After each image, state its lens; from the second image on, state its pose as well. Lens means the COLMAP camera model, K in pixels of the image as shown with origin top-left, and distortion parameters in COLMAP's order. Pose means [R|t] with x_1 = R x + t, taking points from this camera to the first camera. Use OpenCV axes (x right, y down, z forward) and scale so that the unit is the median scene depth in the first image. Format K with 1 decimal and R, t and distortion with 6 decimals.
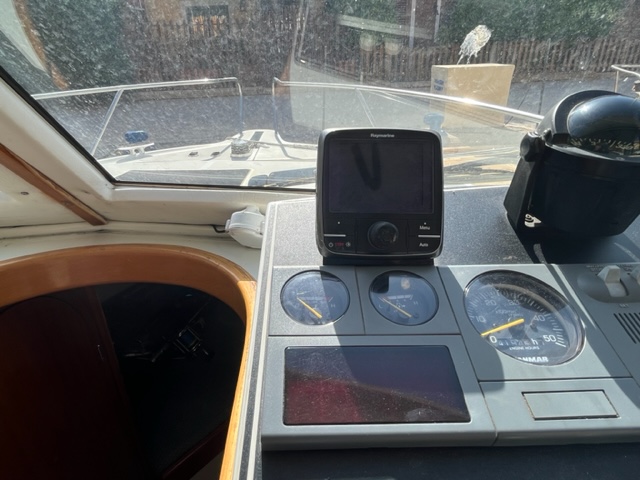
lens RADIAL K [[379.0, 0, 313.7], [0, 379.0, 238.4], [0, 0, 1]] dist [0.004505, -0.005559]
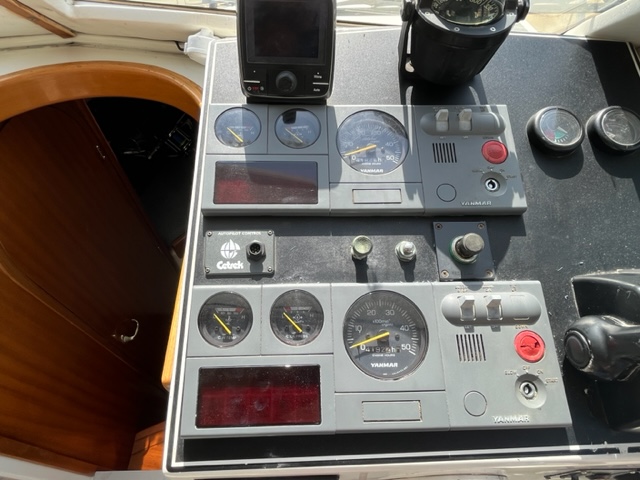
lens RADIAL K [[379.0, 0, 321.0], [0, 379.0, 236.7], [0, 0, 1]] dist [0.004505, -0.005559]
pose [[0.999528, 0.013898, 0.027399, 0.274624], [-0.025601, 0.869828, 0.492690, -0.201654], [-0.016985, -0.493159, 0.869774, -0.482084]]
